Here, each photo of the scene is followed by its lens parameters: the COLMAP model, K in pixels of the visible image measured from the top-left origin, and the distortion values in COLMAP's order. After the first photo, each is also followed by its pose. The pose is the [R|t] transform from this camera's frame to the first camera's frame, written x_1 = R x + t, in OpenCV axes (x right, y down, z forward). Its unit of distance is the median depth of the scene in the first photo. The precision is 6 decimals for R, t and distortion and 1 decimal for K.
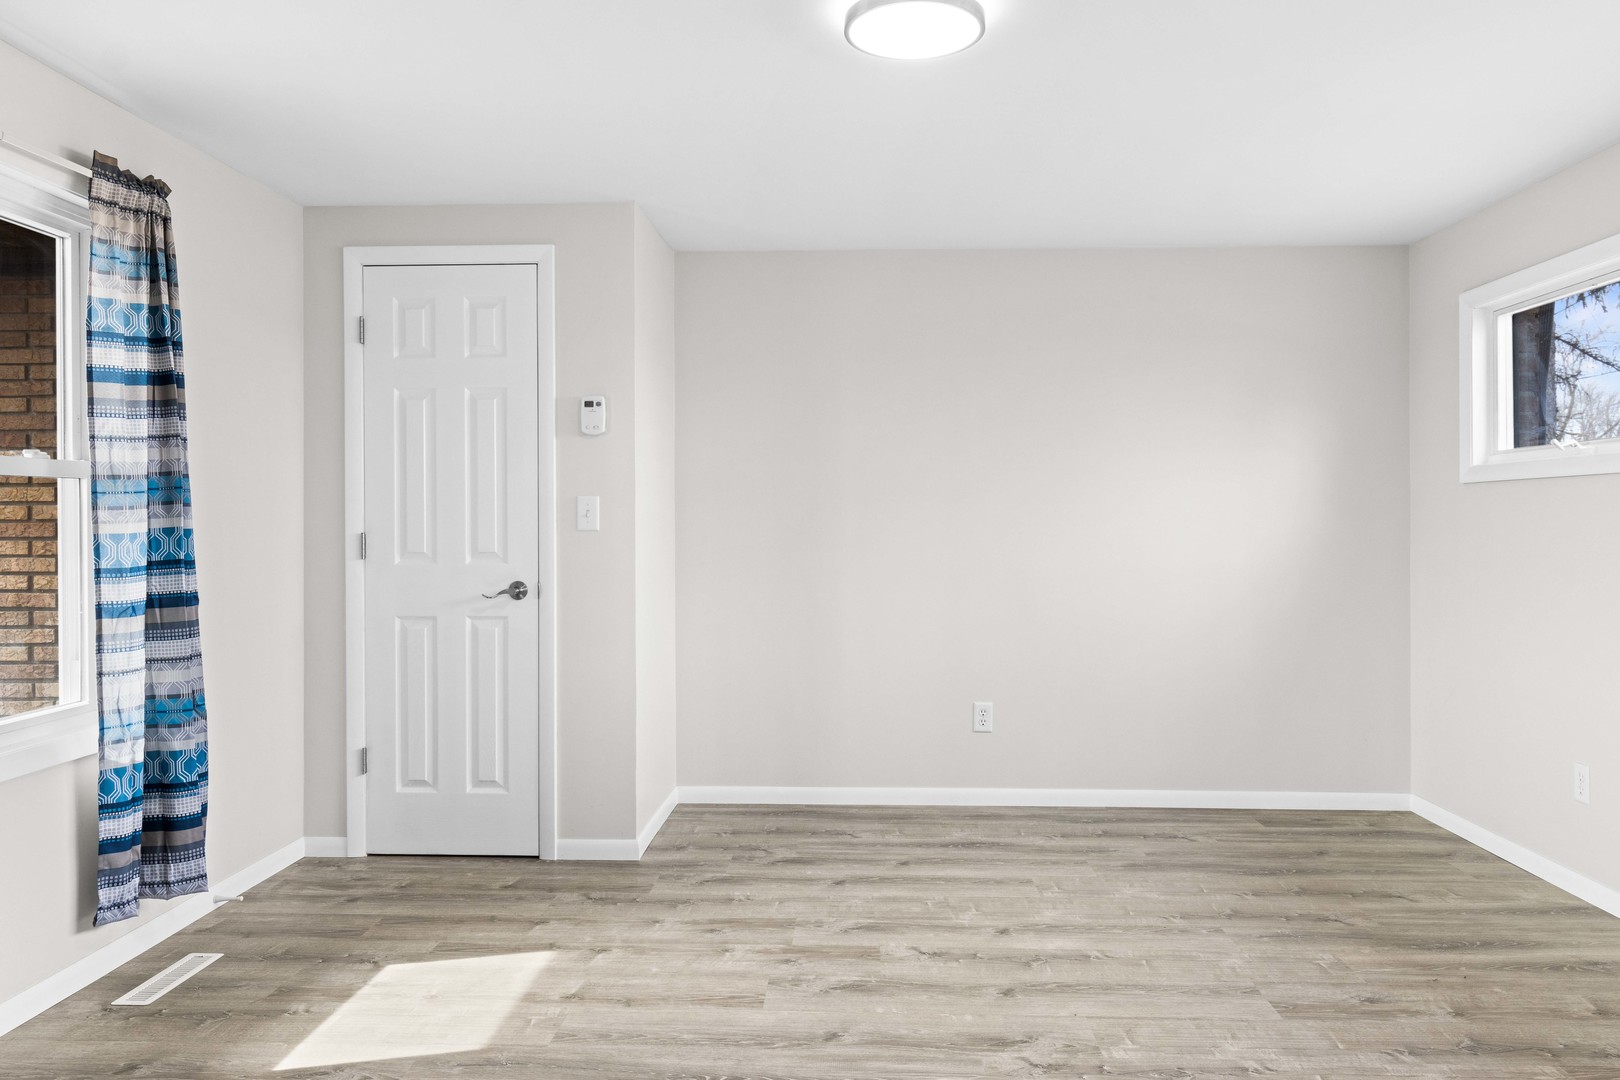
lens RADIAL K [[1206.5, 0, 798.8], [0, 1206.5, 542.7], [0, 0, 1]] dist [0.017464, -0.013350]
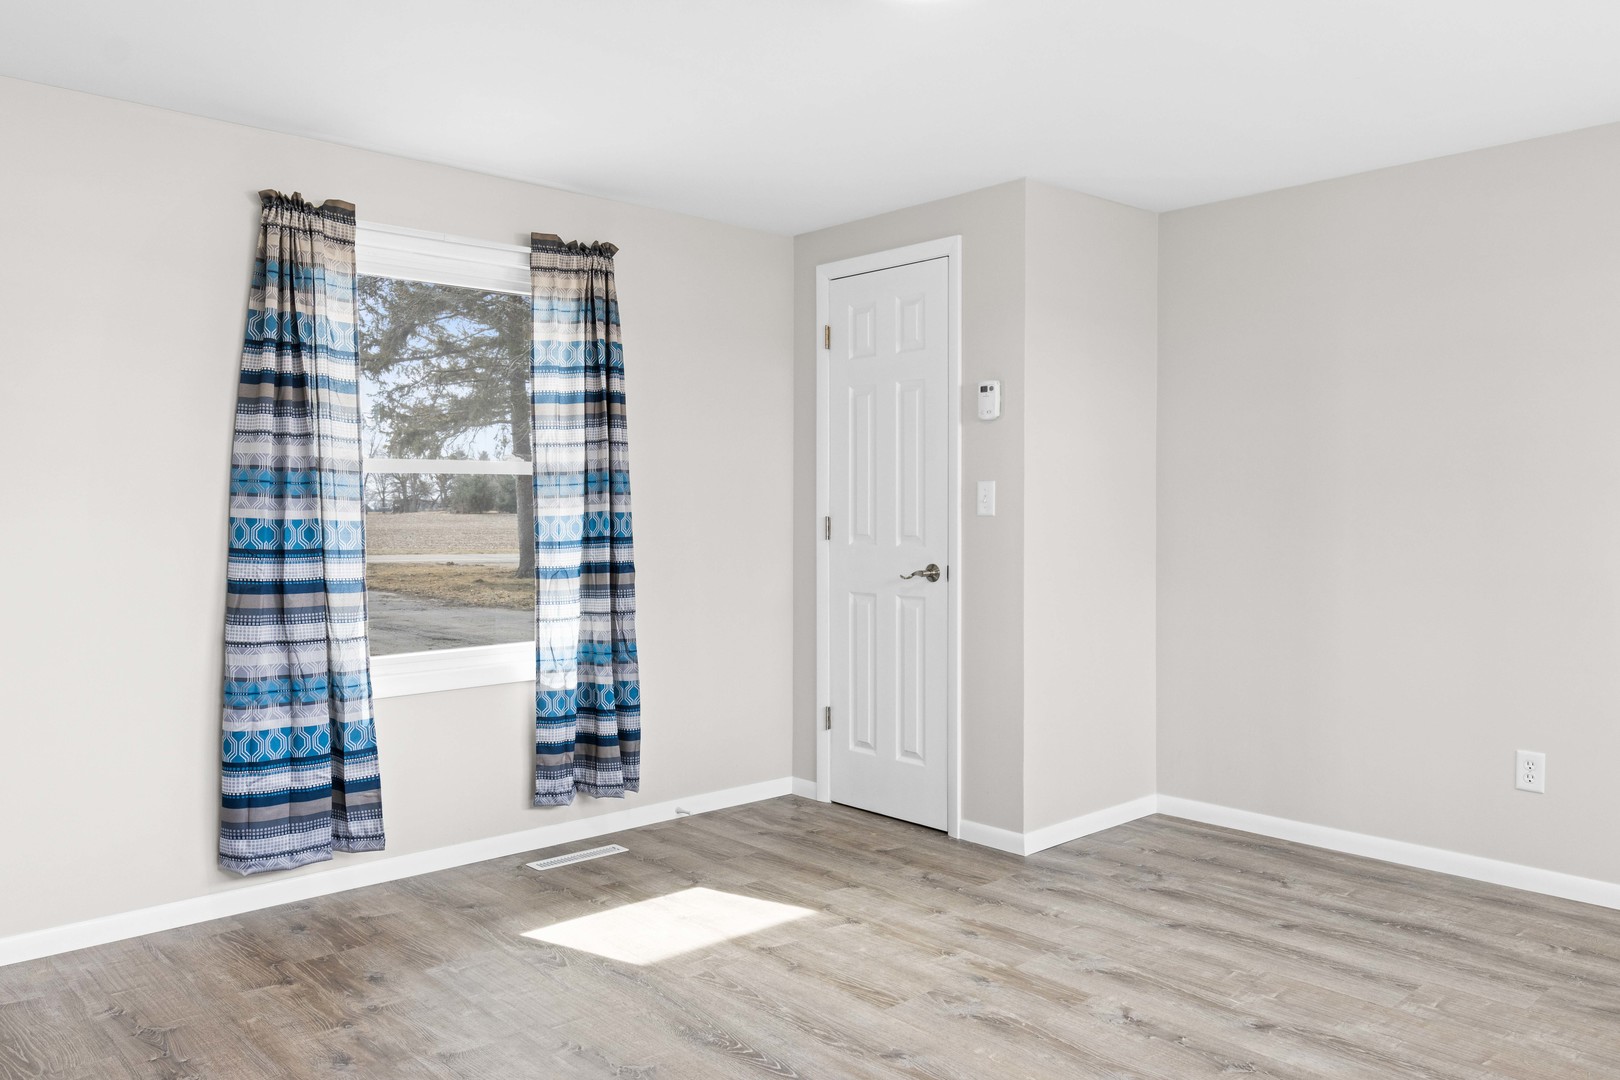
lens RADIAL K [[1206.5, 0, 806.2], [0, 1206.5, 523.4], [0, 0, 1]] dist [0.017464, -0.013350]
pose [[0.709664, 0.011971, -0.704439, 0.515466], [-0.012275, 0.999914, 0.004626, -0.007947], [0.704434, 0.005364, 0.709750, 0.226227]]
